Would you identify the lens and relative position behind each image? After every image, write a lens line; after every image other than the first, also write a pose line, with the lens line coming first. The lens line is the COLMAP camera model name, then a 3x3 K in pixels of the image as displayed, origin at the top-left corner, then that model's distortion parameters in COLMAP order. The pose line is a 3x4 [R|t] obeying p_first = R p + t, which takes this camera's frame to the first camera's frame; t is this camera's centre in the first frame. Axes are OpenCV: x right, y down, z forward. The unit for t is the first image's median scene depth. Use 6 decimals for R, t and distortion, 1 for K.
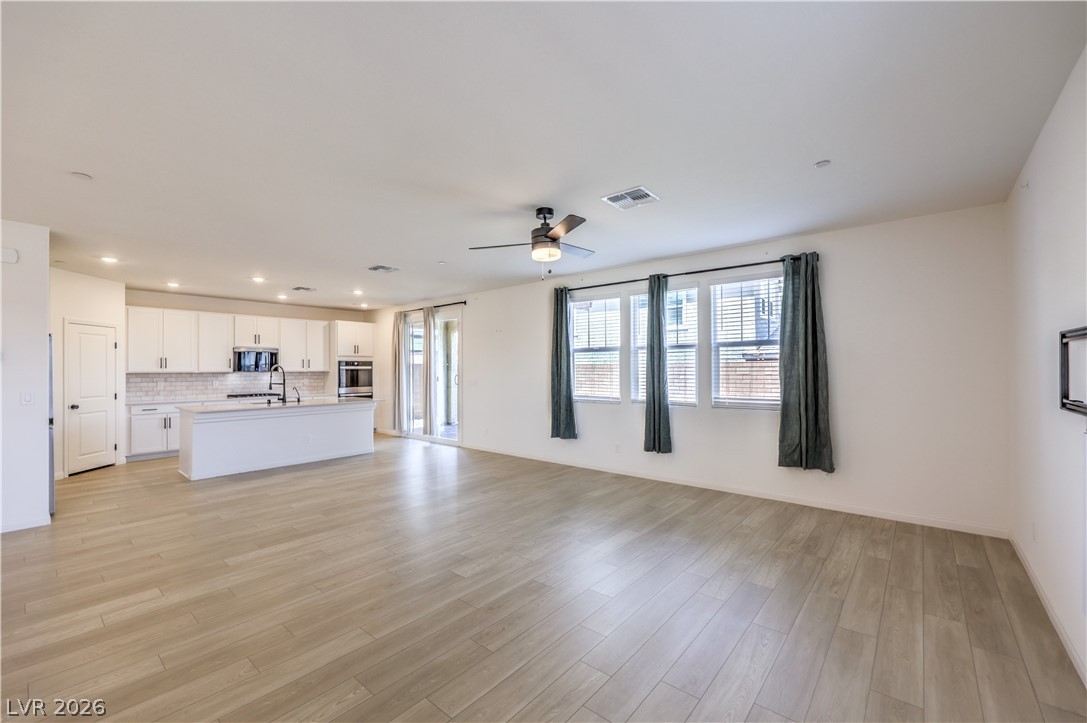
lens RADIAL K [[437.7, 0, 566.0], [0, 437.7, 372.1], [0, 0, 1]] dist [-0.002867, -0.000764]
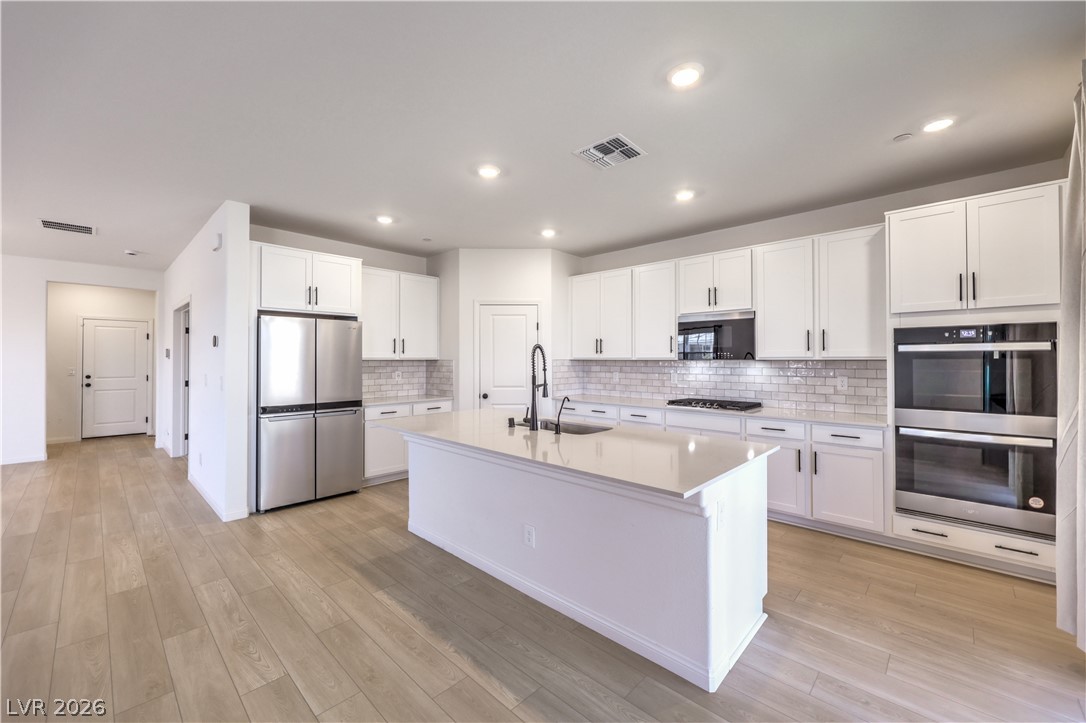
lens RADIAL K [[437.3, 0, 519.8], [0, 437.3, 353.1], [0, 0, 1]] dist [-0.002867, -0.000764]
pose [[-0.114781, -0.007835, -0.993360, -0.240406], [-0.007244, 0.999949, -0.007049, -0.003749], [0.993364, 0.006387, -0.114832, 1.206451]]
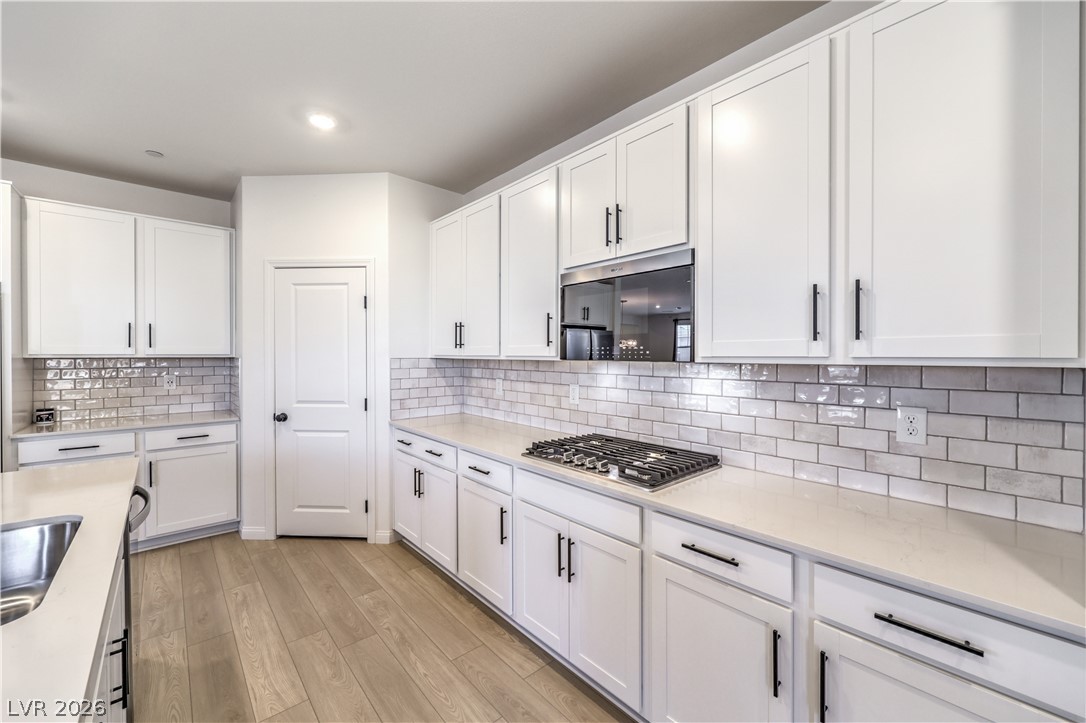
lens RADIAL K [[437.3, 0, 521.7], [0, 437.3, 356.4], [0, 0, 1]] dist [-0.002867, -0.000764]
pose [[-0.202177, 0.010838, -0.979289, -0.665134], [-0.008682, 0.999880, 0.012858, -0.007719], [0.979311, 0.011102, -0.202059, 1.448177]]
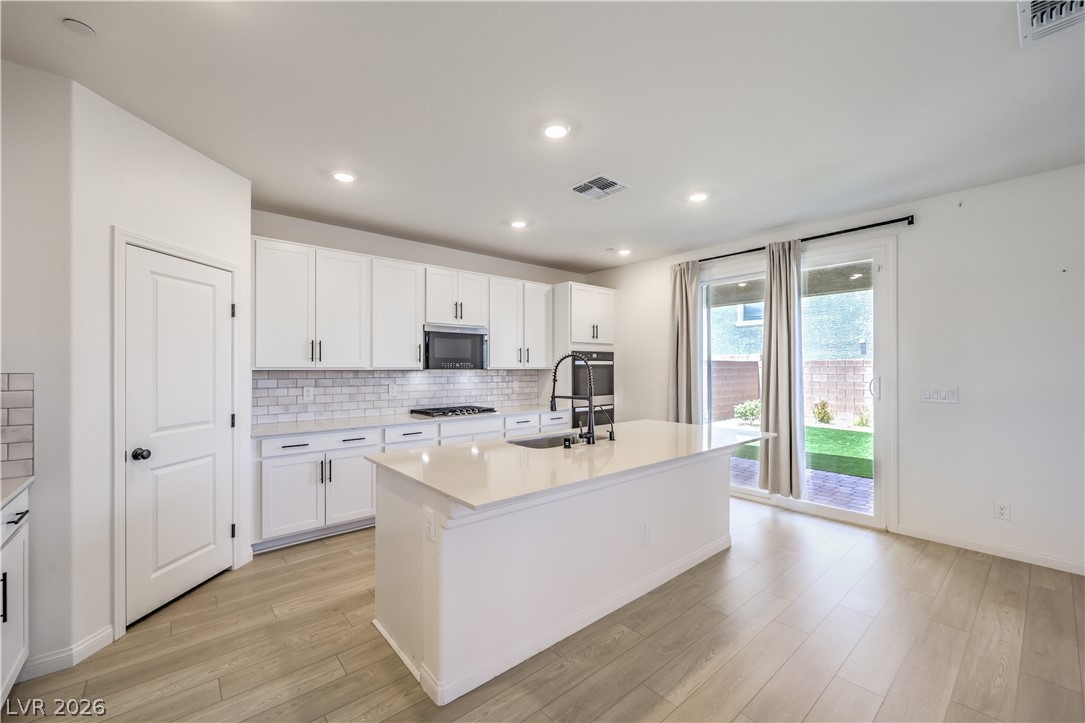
lens RADIAL K [[436.9, 0, 567.5], [0, 436.9, 373.4], [0, 0, 1]] dist [-0.002867, -0.000764]
pose [[0.987970, 0.008265, -0.154425, -0.700872], [-0.007434, 0.999955, 0.005961, 0.000786], [0.154468, -0.004741, 0.987986, 0.685436]]
